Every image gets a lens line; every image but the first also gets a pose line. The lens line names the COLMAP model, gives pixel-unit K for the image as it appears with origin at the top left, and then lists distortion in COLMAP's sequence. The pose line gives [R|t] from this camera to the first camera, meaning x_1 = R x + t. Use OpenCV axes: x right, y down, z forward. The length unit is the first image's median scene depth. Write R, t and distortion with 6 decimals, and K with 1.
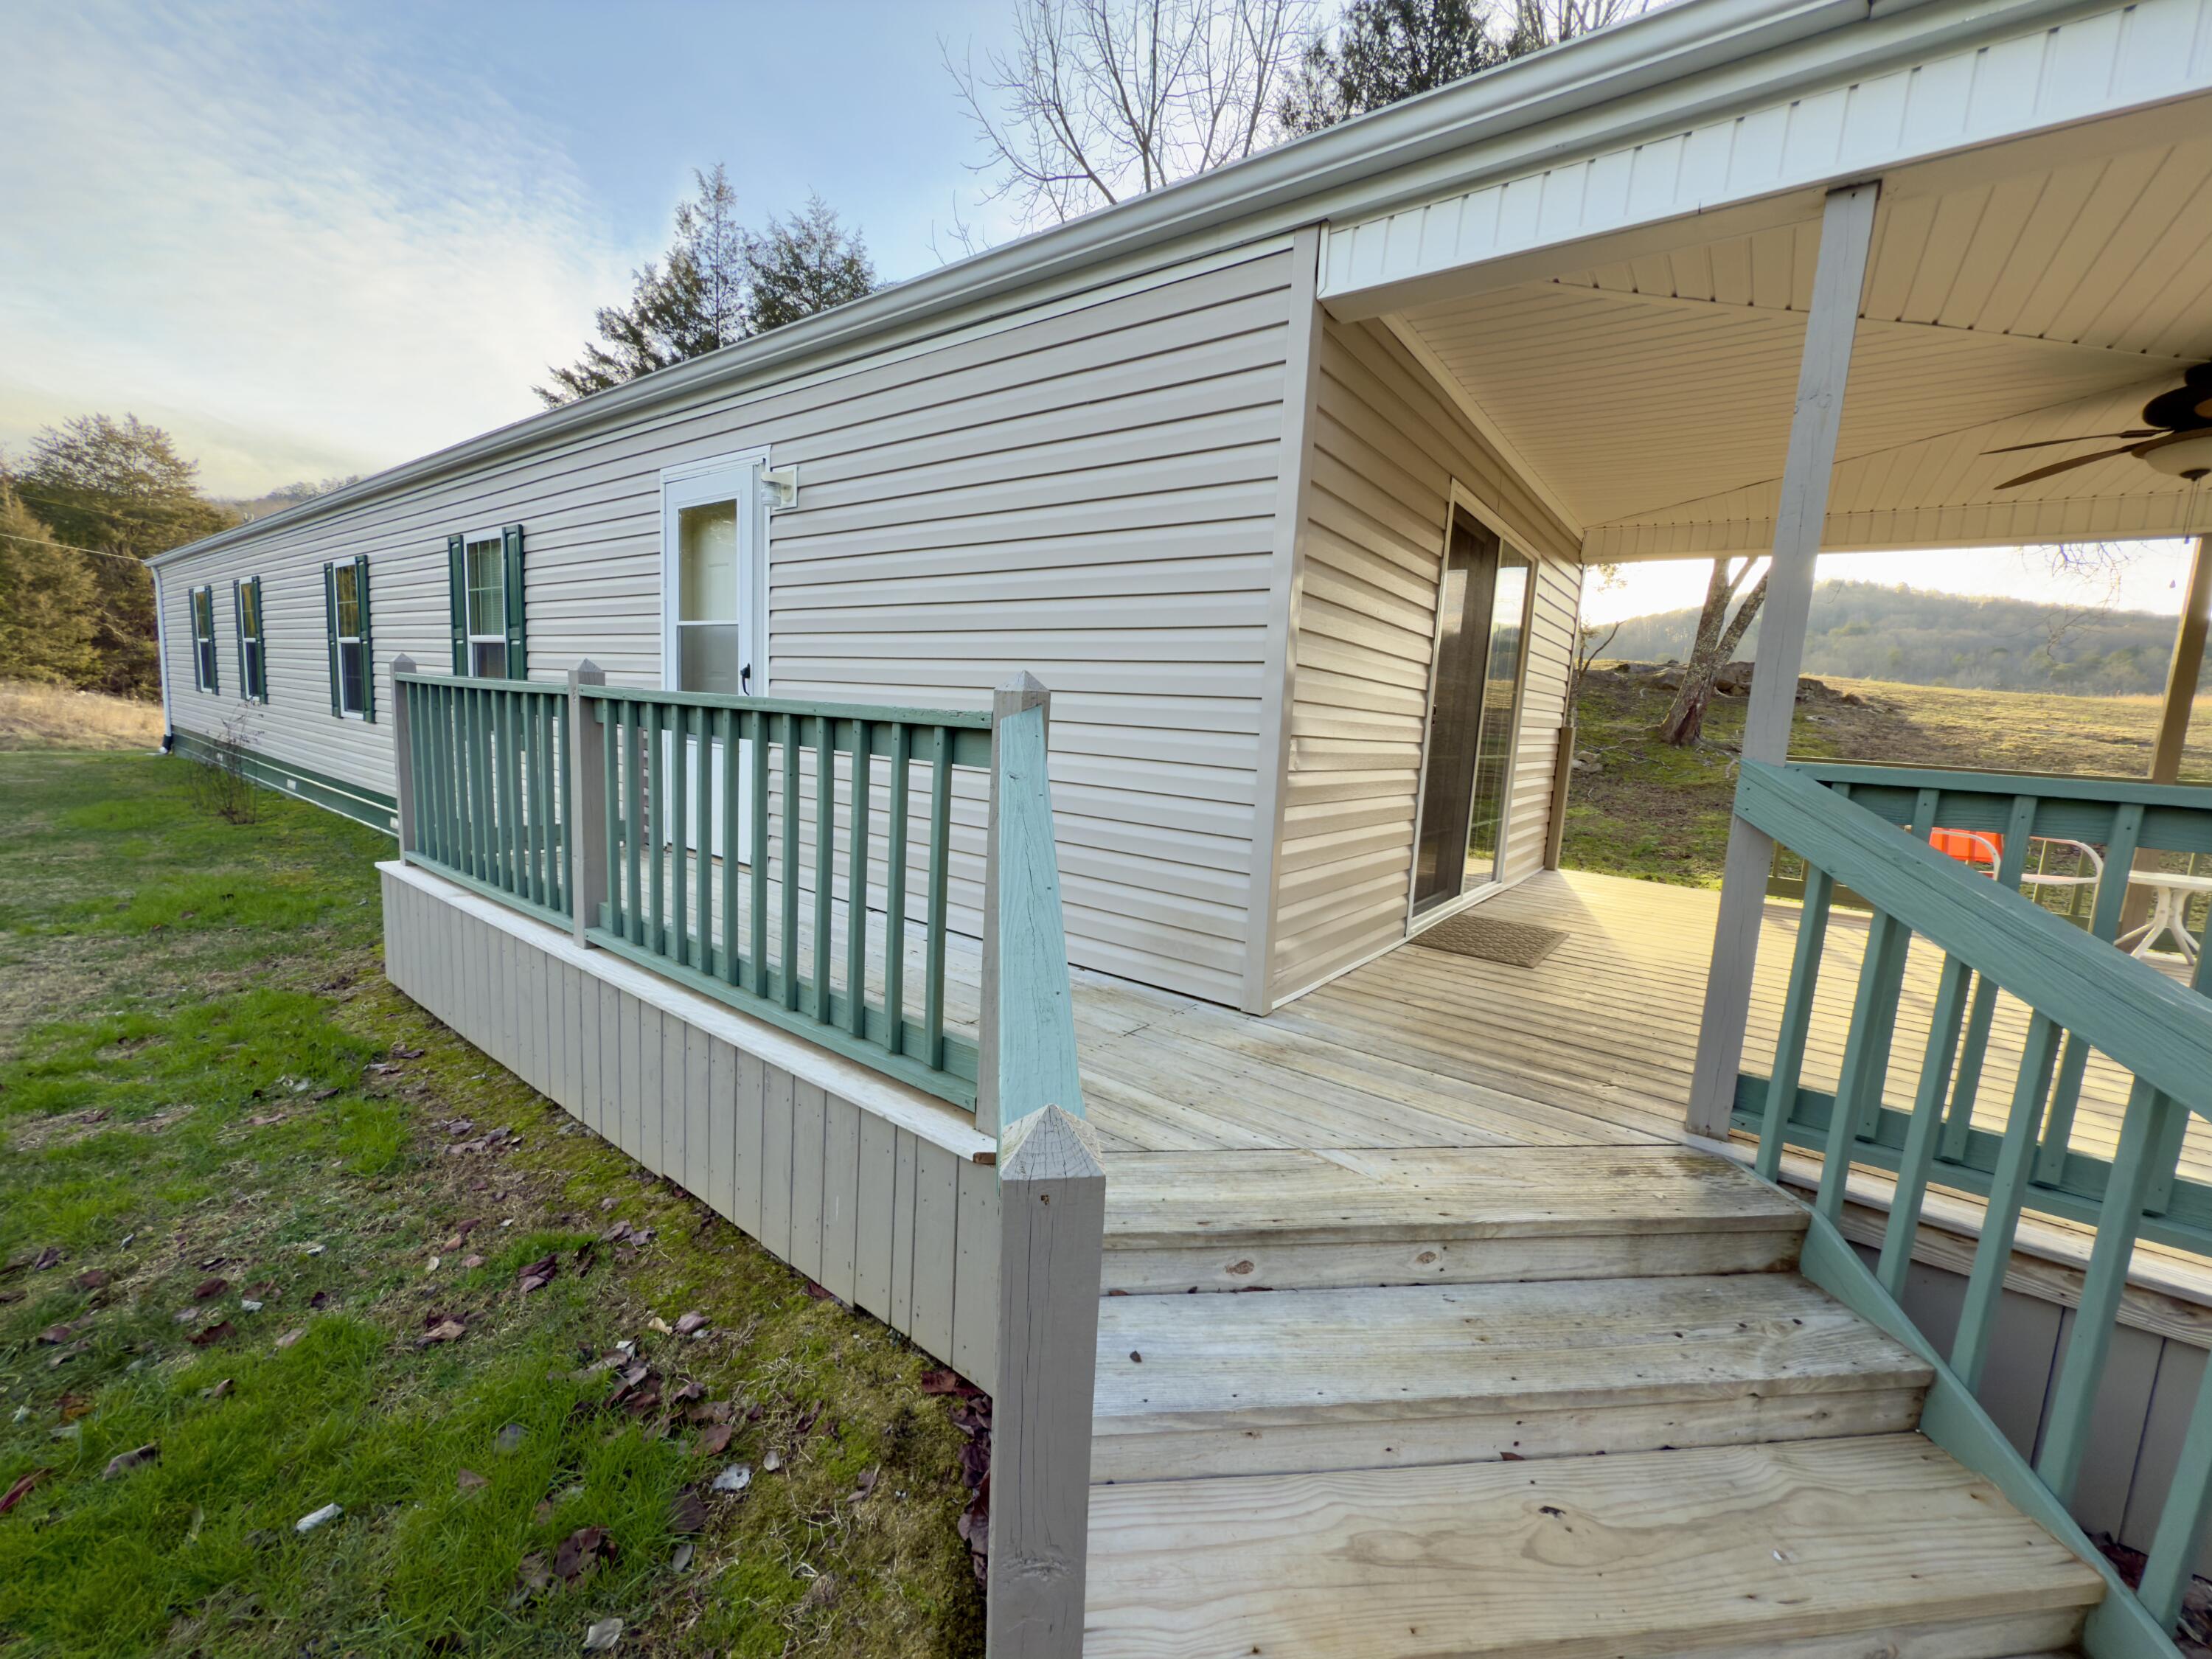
lens RADIAL K [[876.3, 0, 1111.0], [0, 876.3, 834.7], [0, 0, 1]] dist [-0.000725, -0.000008]
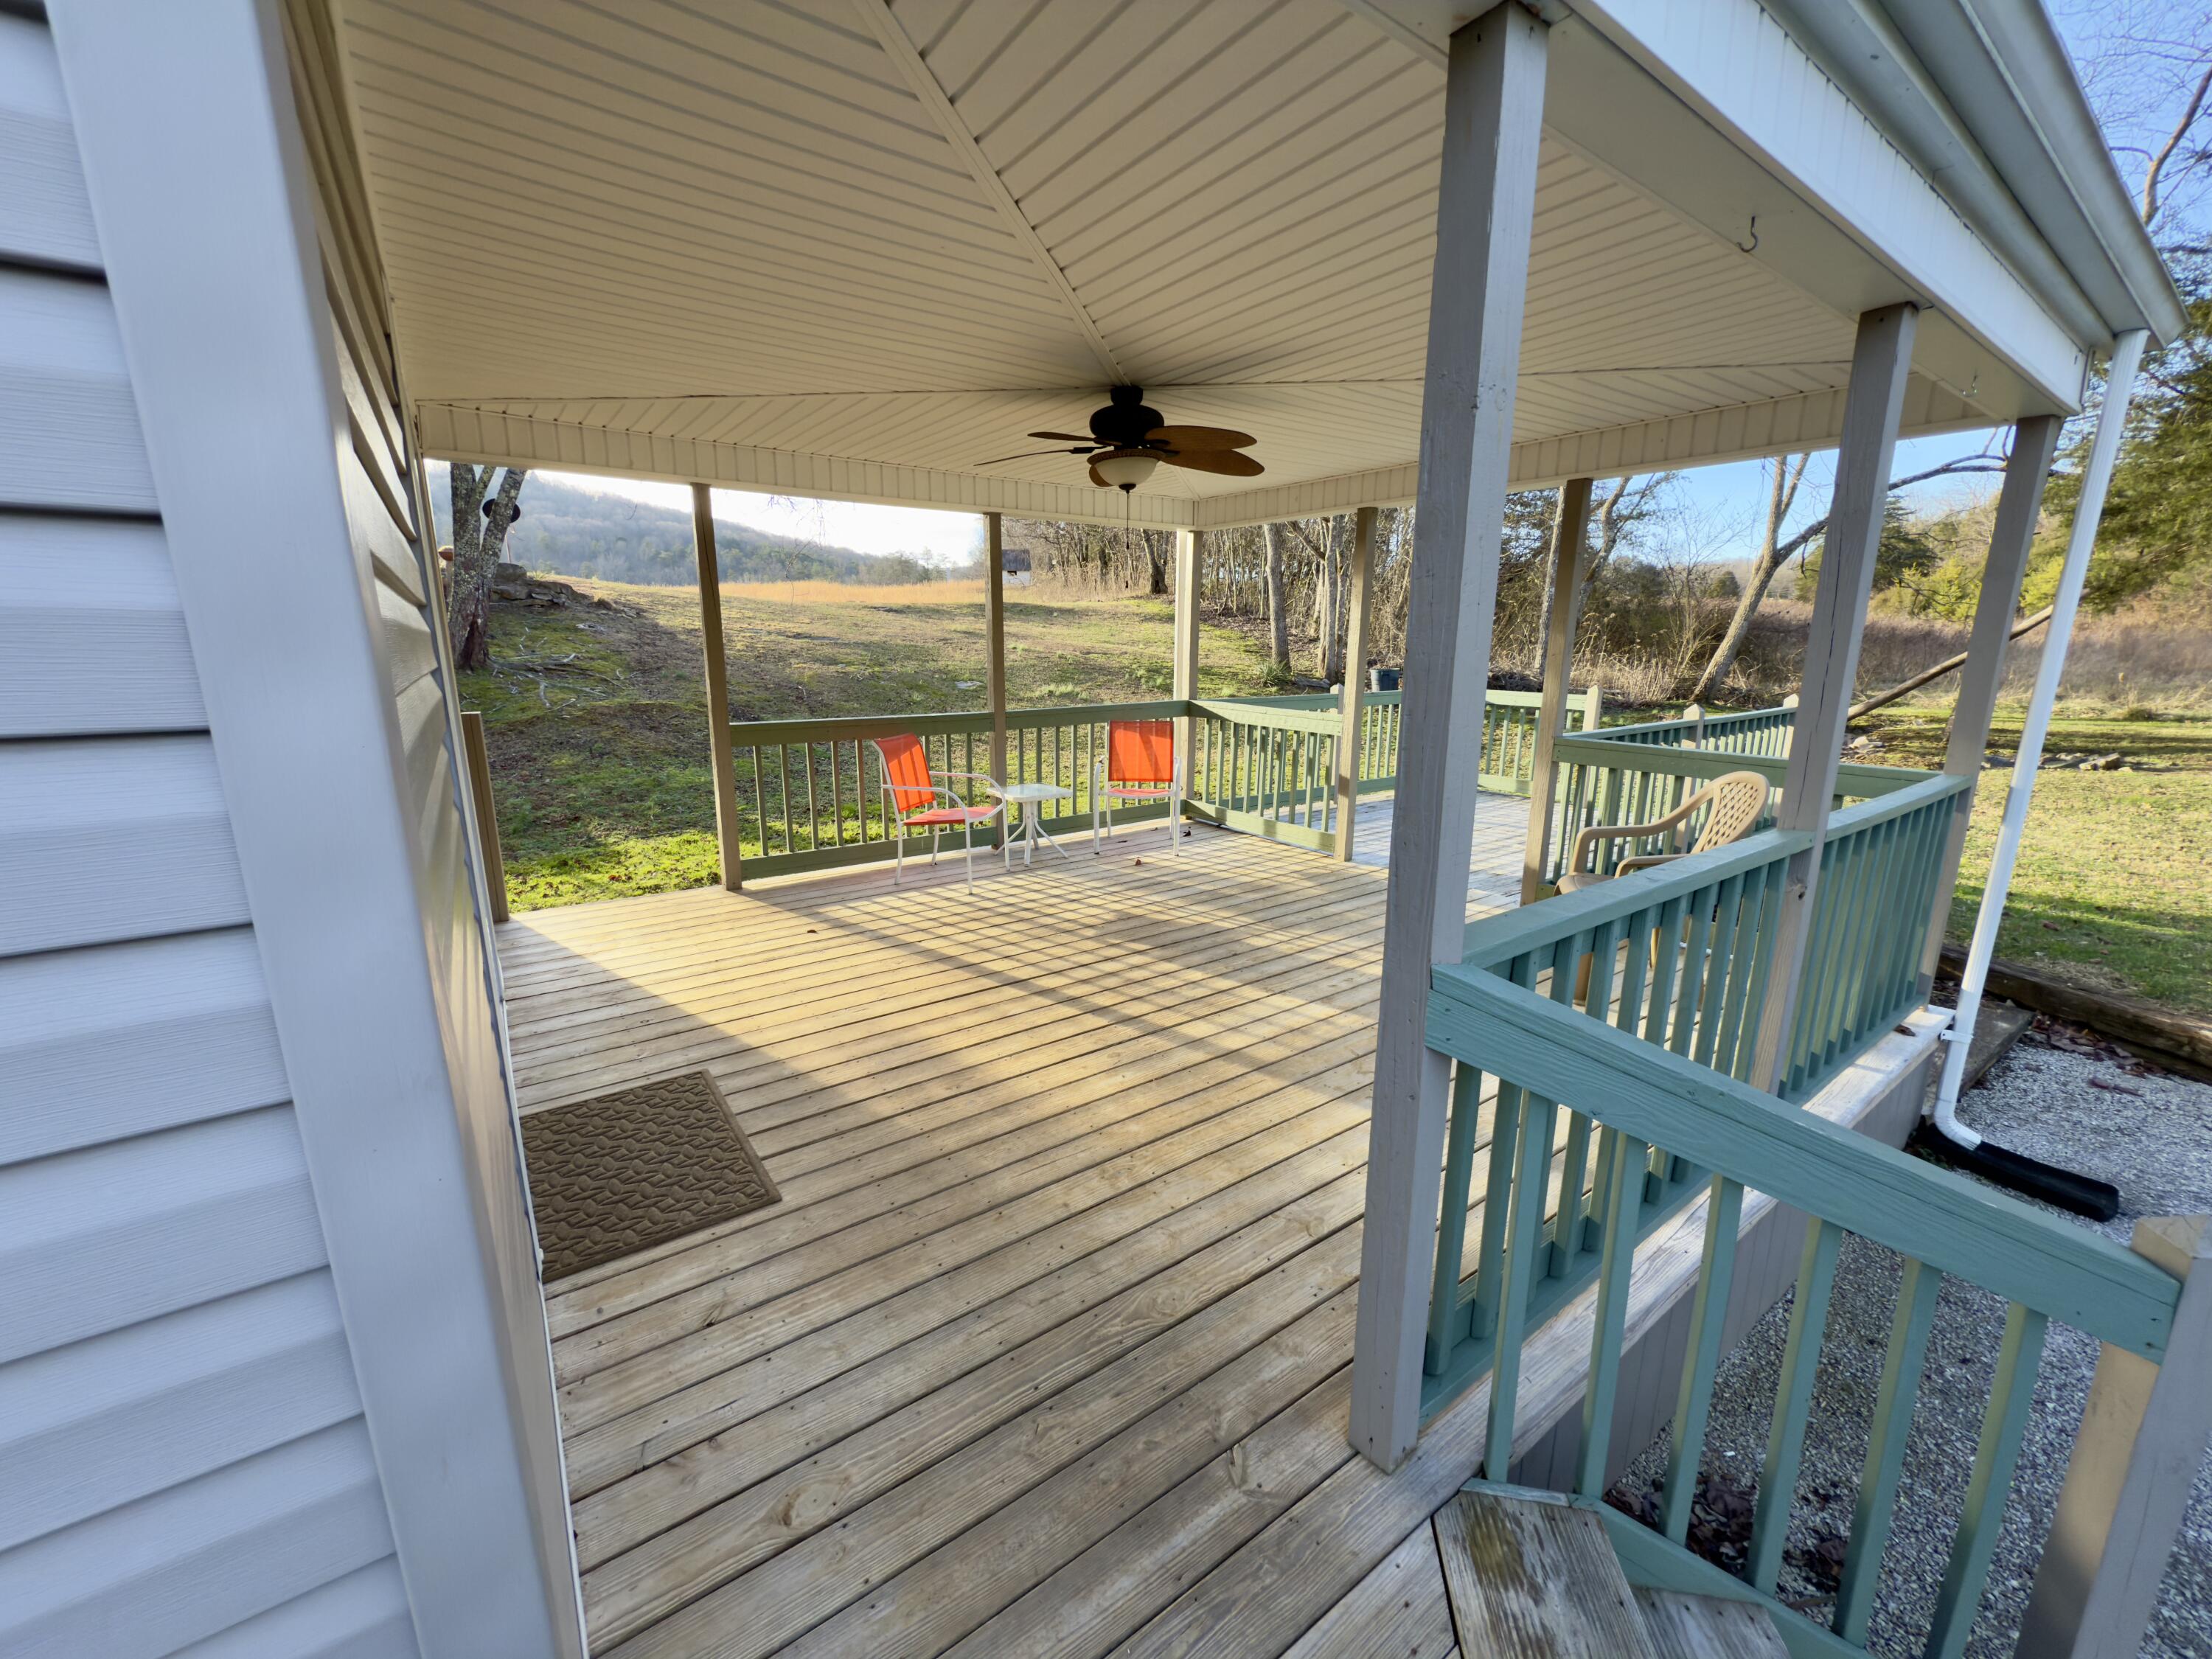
lens RADIAL K [[876.3, 0, 1113.7], [0, 876.3, 823.0], [0, 0, 1]] dist [-0.000725, -0.000008]
pose [[0.289777, -0.253125, 0.923015, 0.014344], [0.143012, 0.965018, 0.219745, -0.057326], [-0.946349, 0.068325, 0.315840, 0.161398]]
